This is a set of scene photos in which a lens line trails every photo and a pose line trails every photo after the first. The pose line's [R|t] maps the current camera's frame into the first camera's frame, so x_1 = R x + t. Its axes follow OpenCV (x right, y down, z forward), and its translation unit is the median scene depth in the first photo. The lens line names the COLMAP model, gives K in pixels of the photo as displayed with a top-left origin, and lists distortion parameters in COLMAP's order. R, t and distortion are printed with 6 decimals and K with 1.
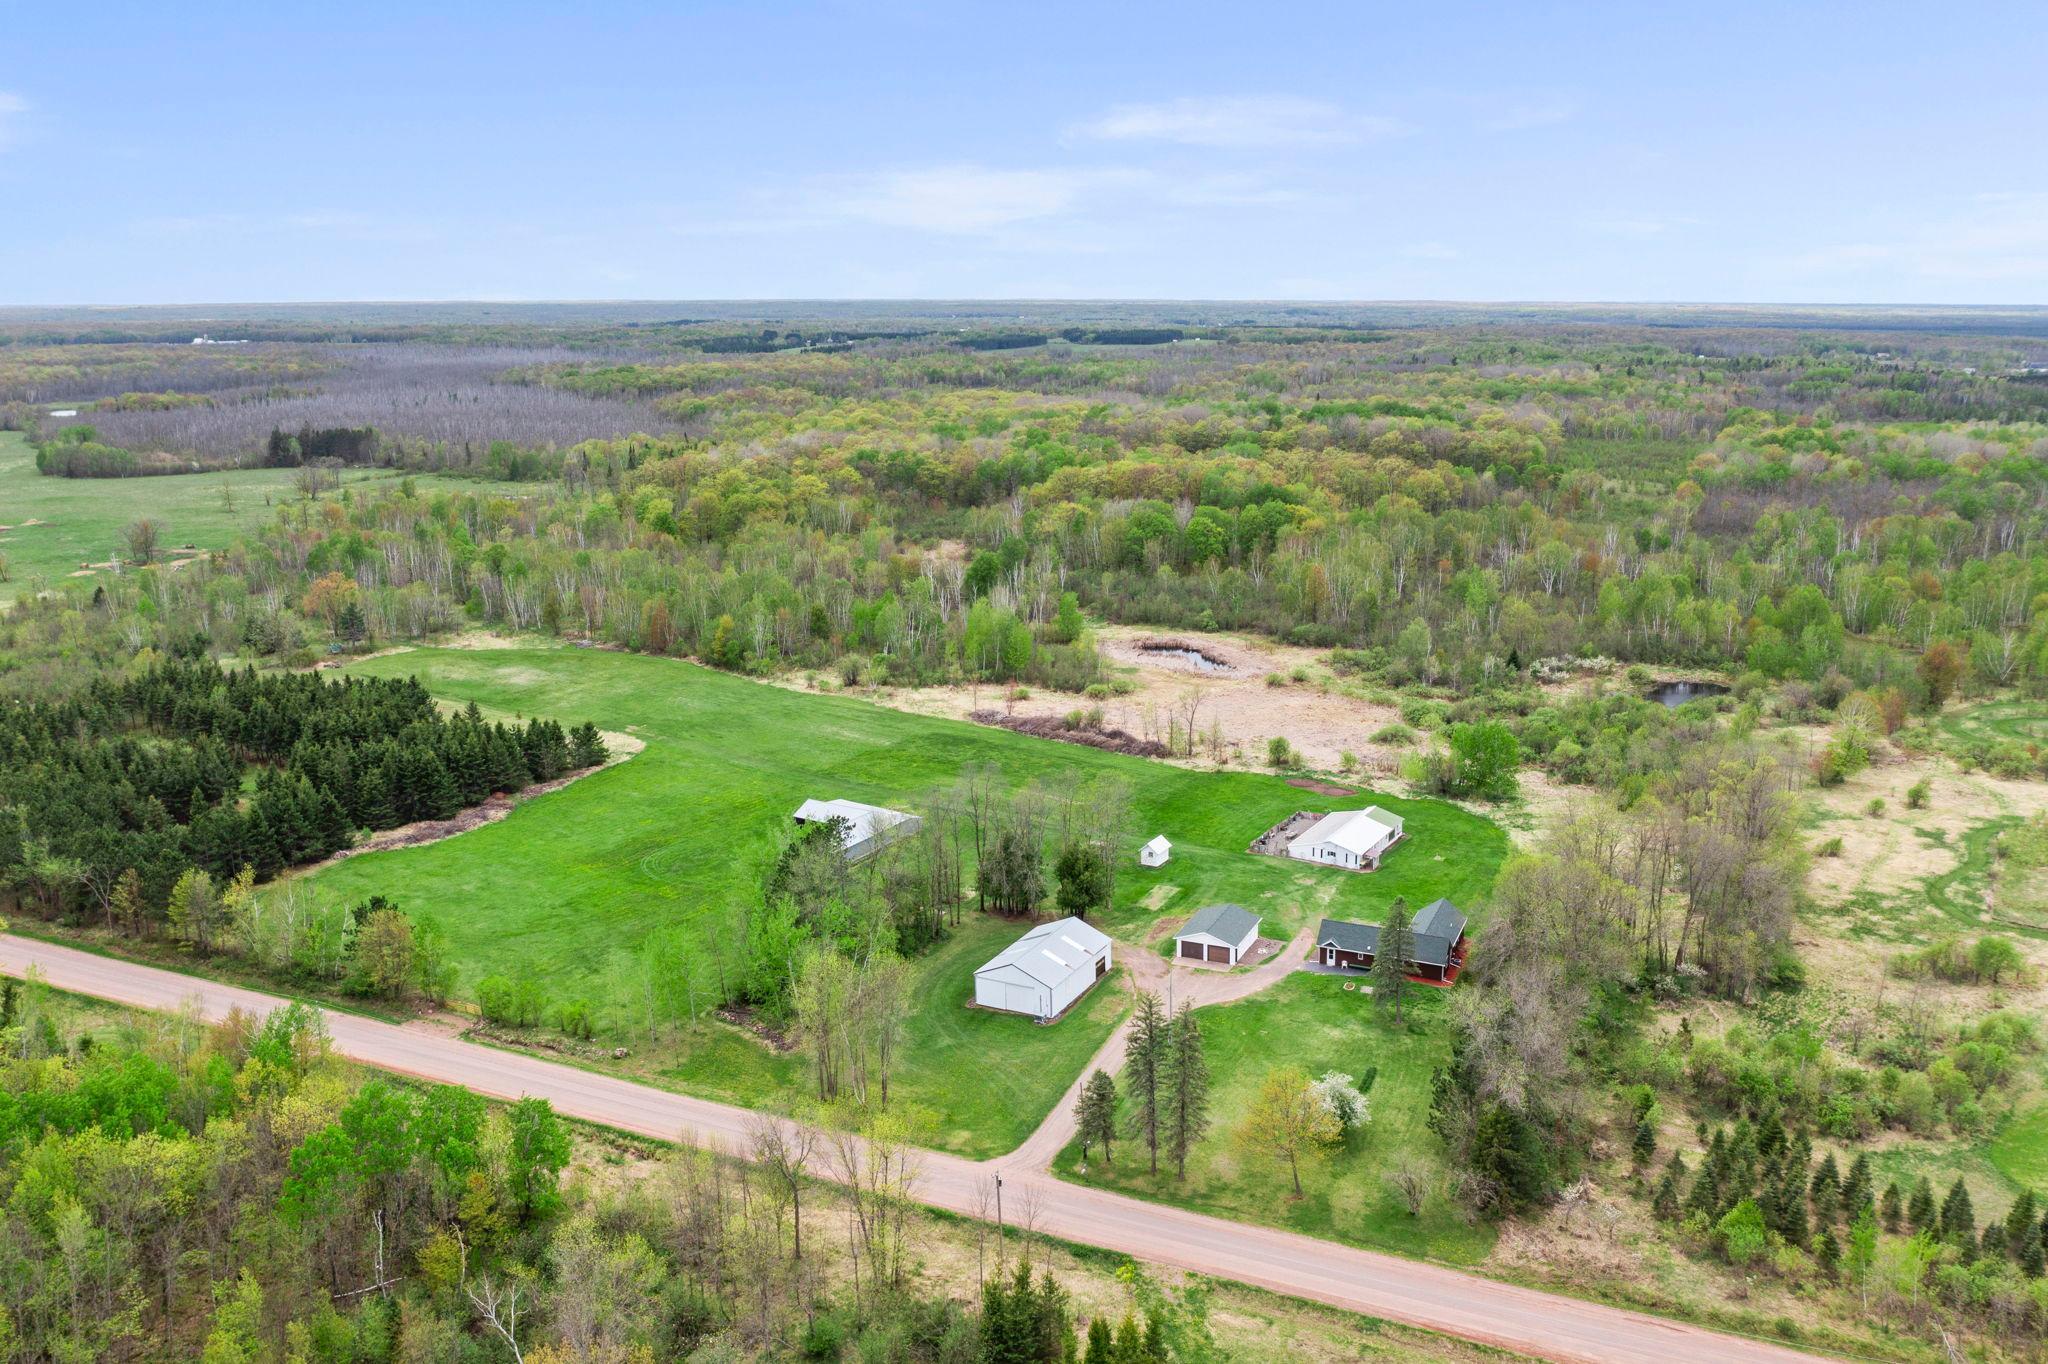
lens RADIAL K [[1662.7, 0, 1044.3], [0, 1662.7, 679.5], [0, 0, 1]] dist [-0.015217, -0.004440]
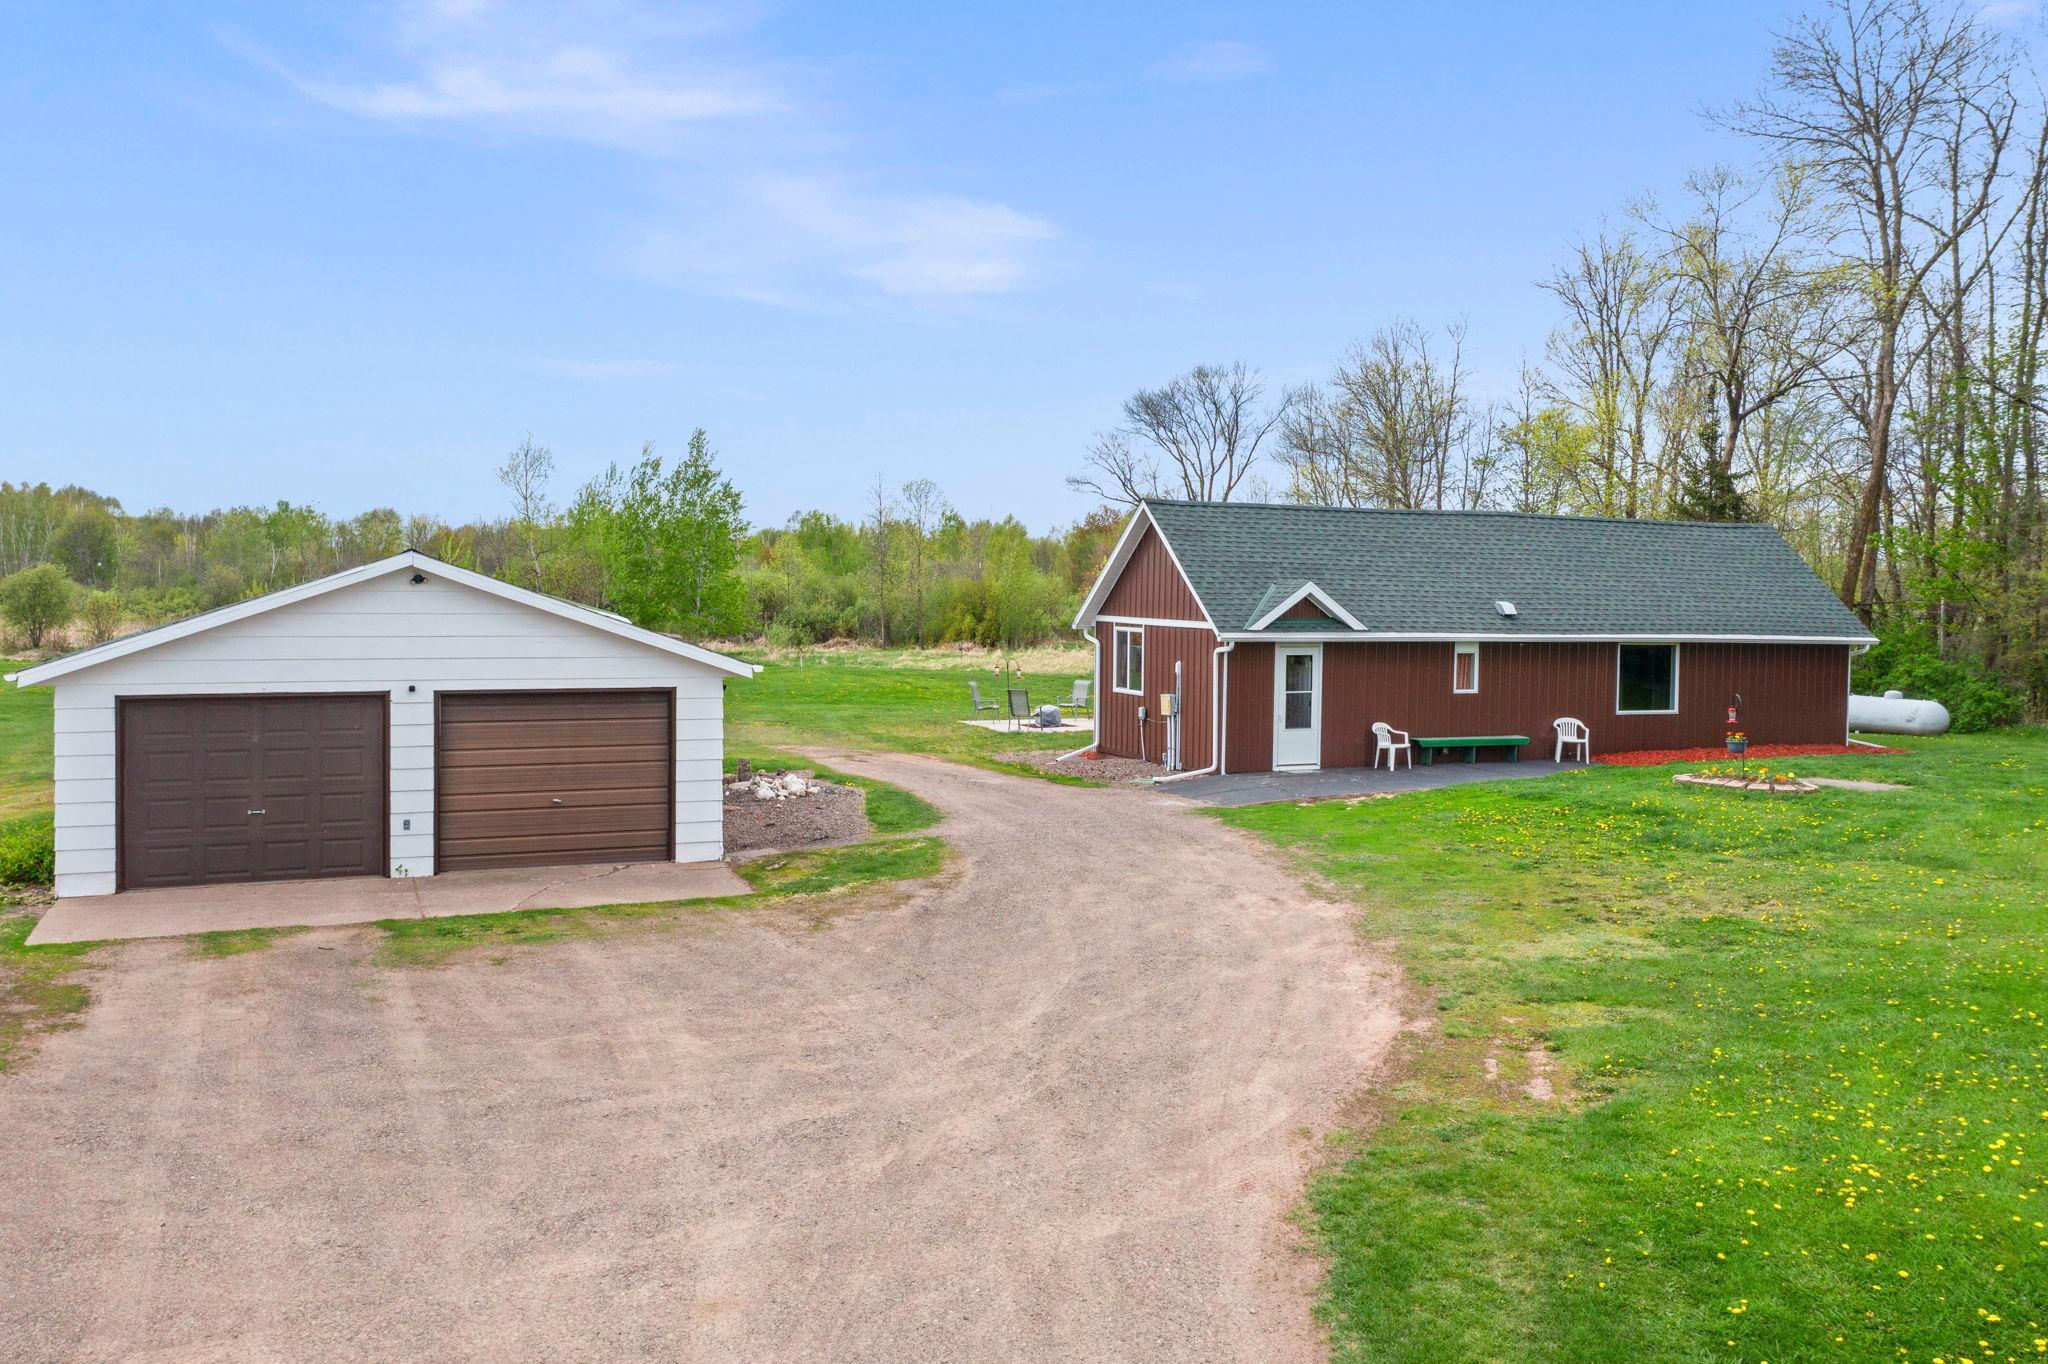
lens RADIAL K [[1652.1, 0, 1013.3], [0, 1652.1, 624.4], [0, 0, 1]] dist [-0.023278, 0.006306]
pose [[0.688245, -0.004092, 0.725467, 0.035462], [0.151028, 0.978884, -0.137758, 0.118825], [-0.709584, 0.204377, 0.674329, 0.622169]]
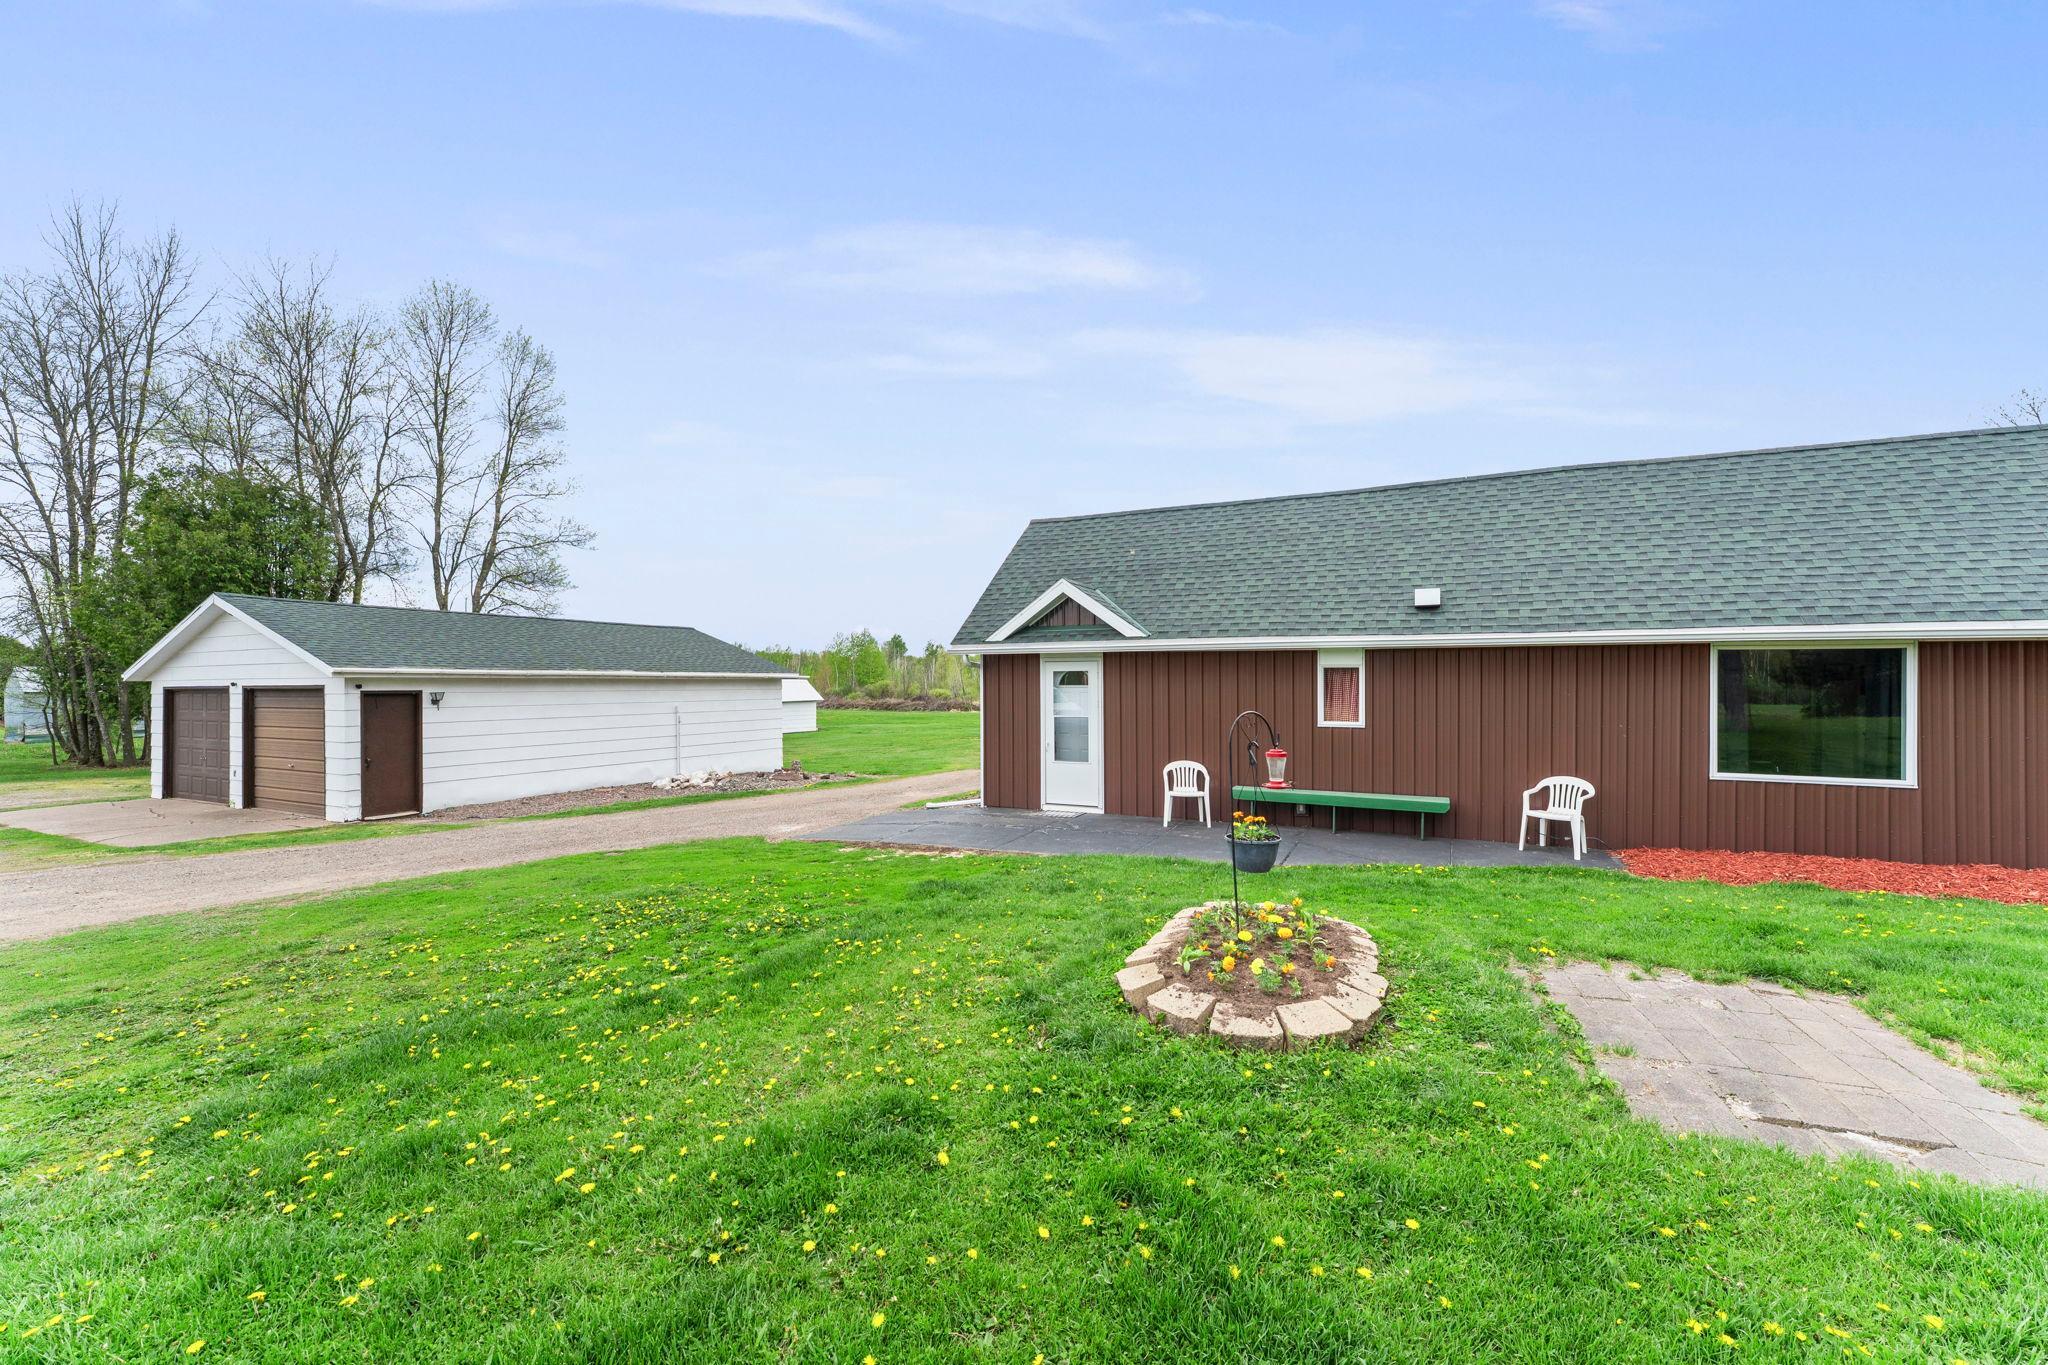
lens RADIAL K [[830.9, 0, 1019.9], [0, 830.9, 678.2], [0, 0, 1]] dist [0.000461, 0.000032]
pose [[0.998409, 0.000948, -0.056378, 0.116613], [-0.014097, 0.972303, -0.233300, 0.119439], [0.054596, 0.233723, 0.970769, 0.637152]]
